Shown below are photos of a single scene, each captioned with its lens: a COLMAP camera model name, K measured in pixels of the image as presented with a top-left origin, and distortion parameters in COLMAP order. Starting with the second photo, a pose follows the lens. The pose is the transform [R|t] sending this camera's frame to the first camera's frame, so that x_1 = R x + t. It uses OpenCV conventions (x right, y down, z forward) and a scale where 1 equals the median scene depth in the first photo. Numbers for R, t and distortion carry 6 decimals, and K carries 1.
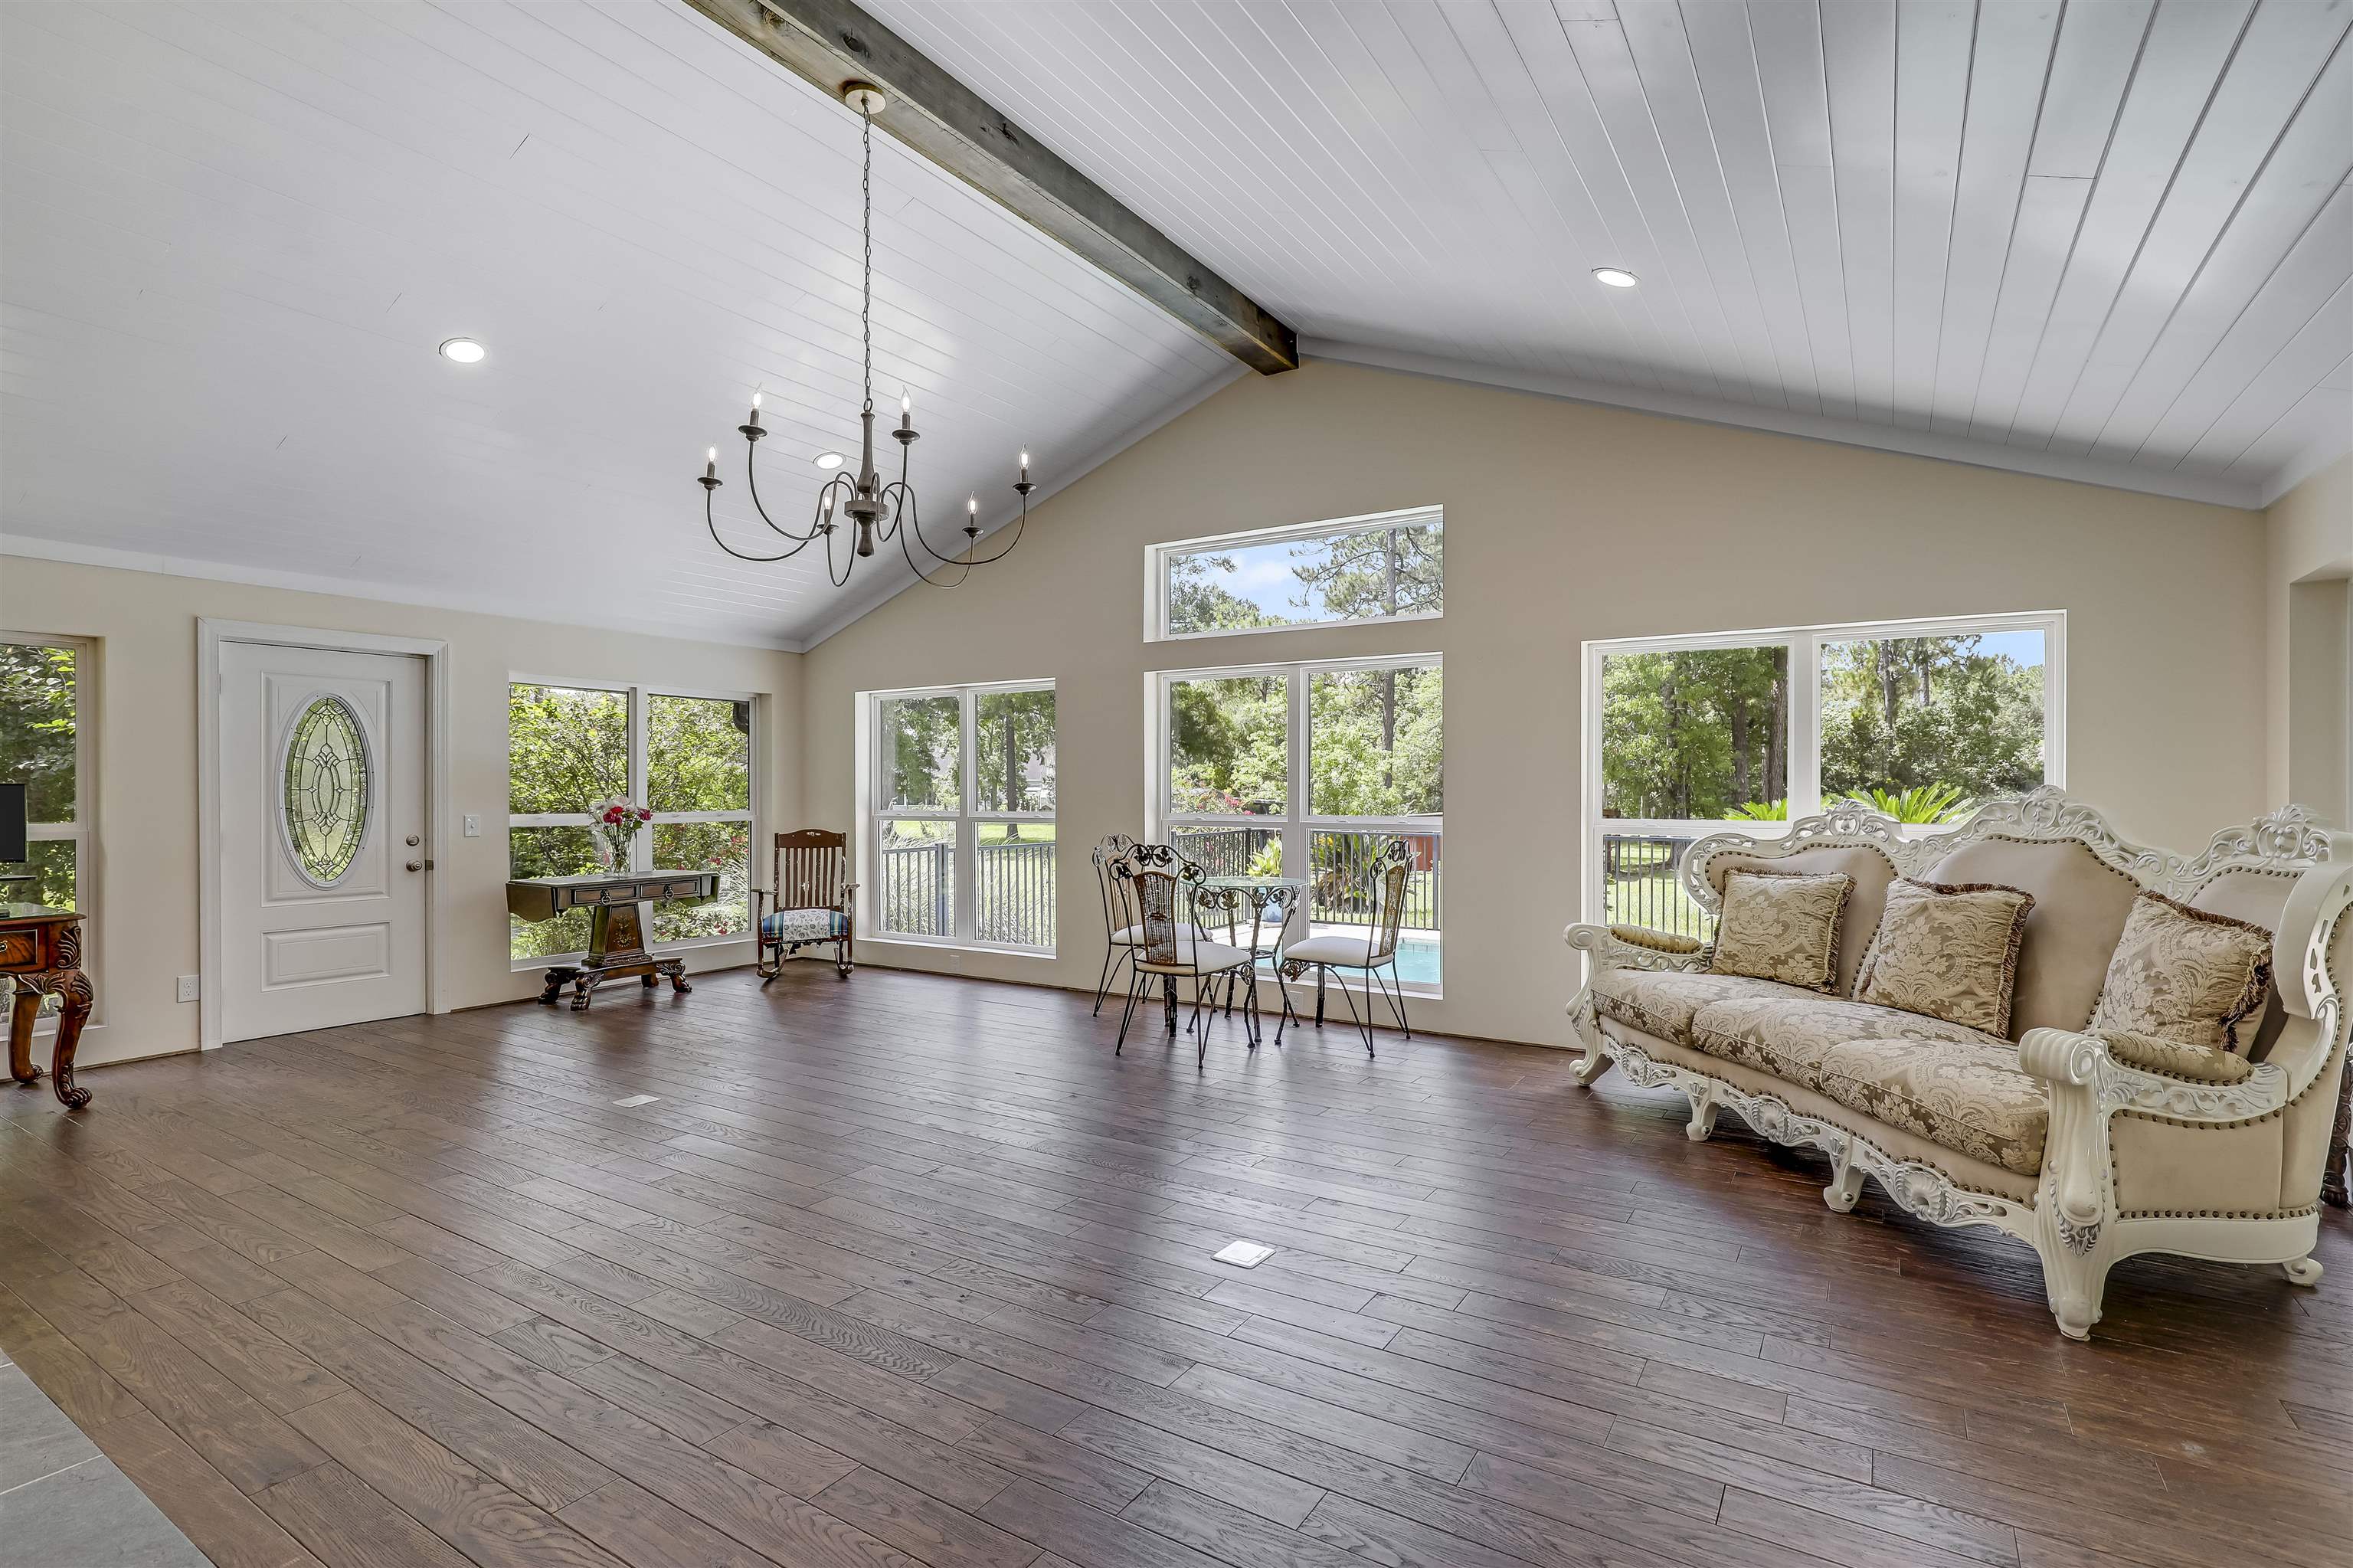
lens RADIAL K [[1092.2, 0, 1162.5], [0, 1092.2, 785.7], [0, 0, 1]] dist [-0.003885, -0.000612]
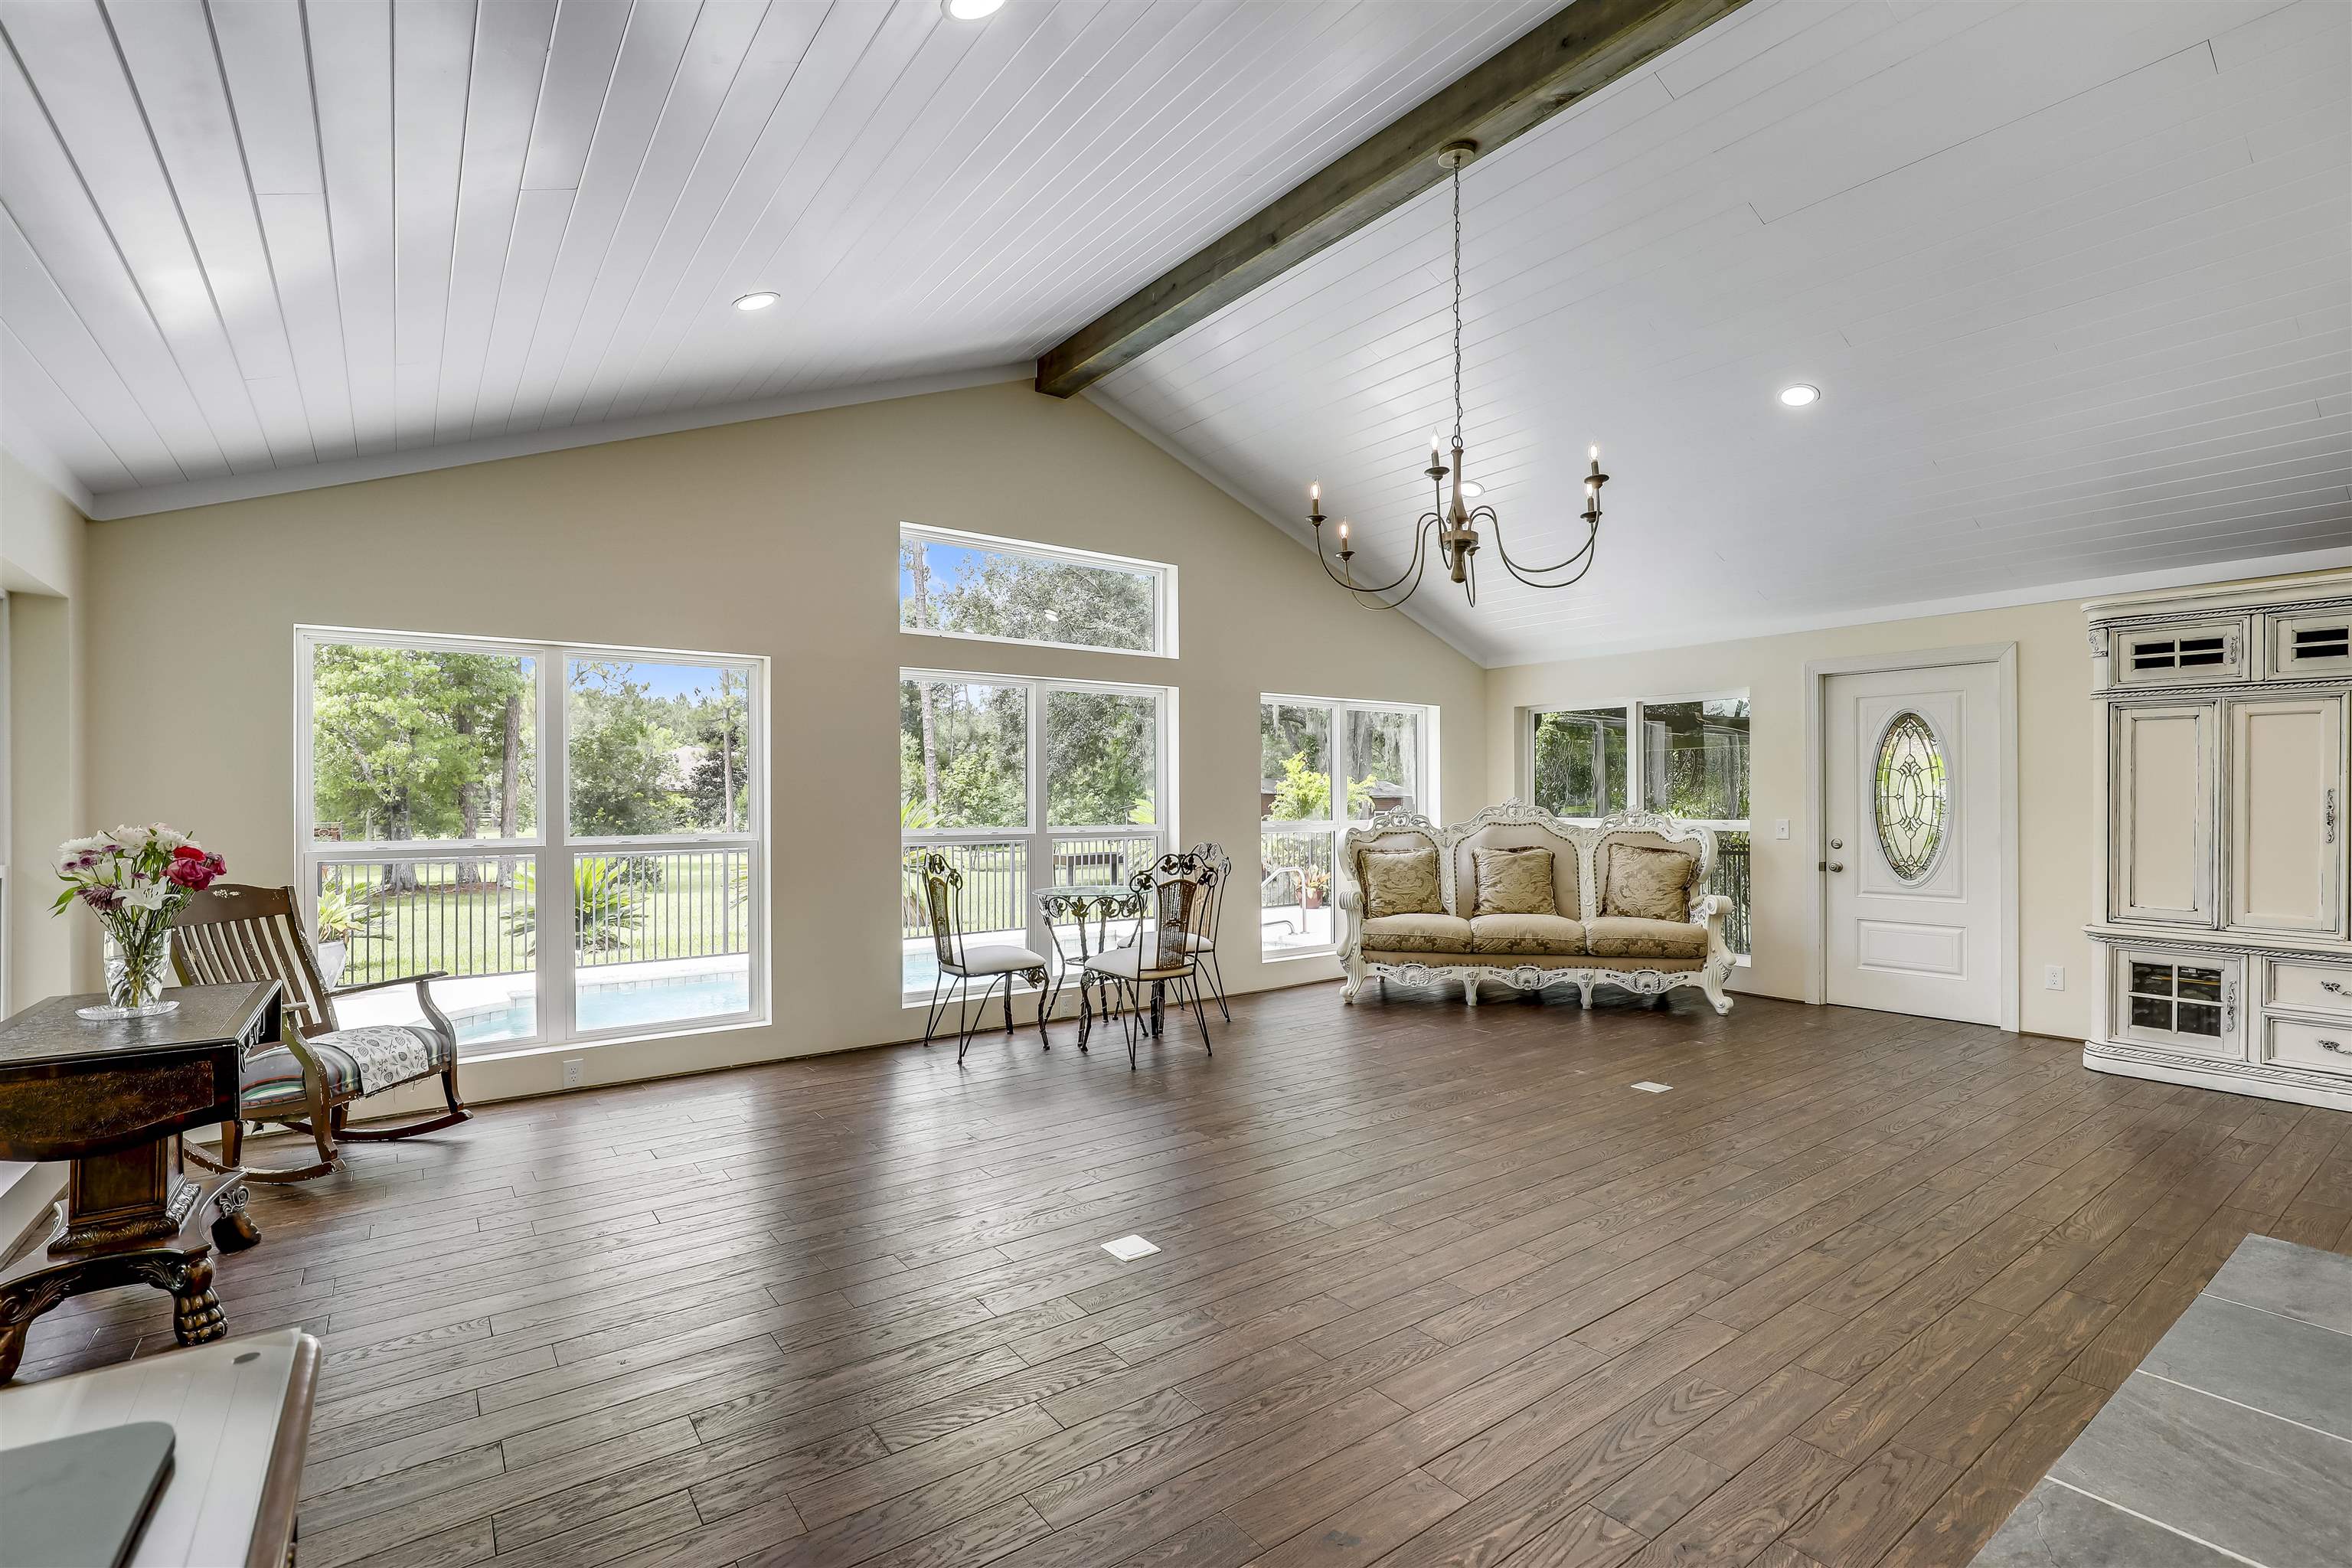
lens RADIAL K [[1101.3, 0, 1190.6], [0, 1101.3, 793.1], [0, 0, 1]] dist [-0.008812, -0.000517]
pose [[0.350190, 0.004672, 0.936667, -1.068893], [0.001063, 0.999985, -0.005385, 0.001582], [-0.936678, 0.002881, 0.350179, 0.677231]]
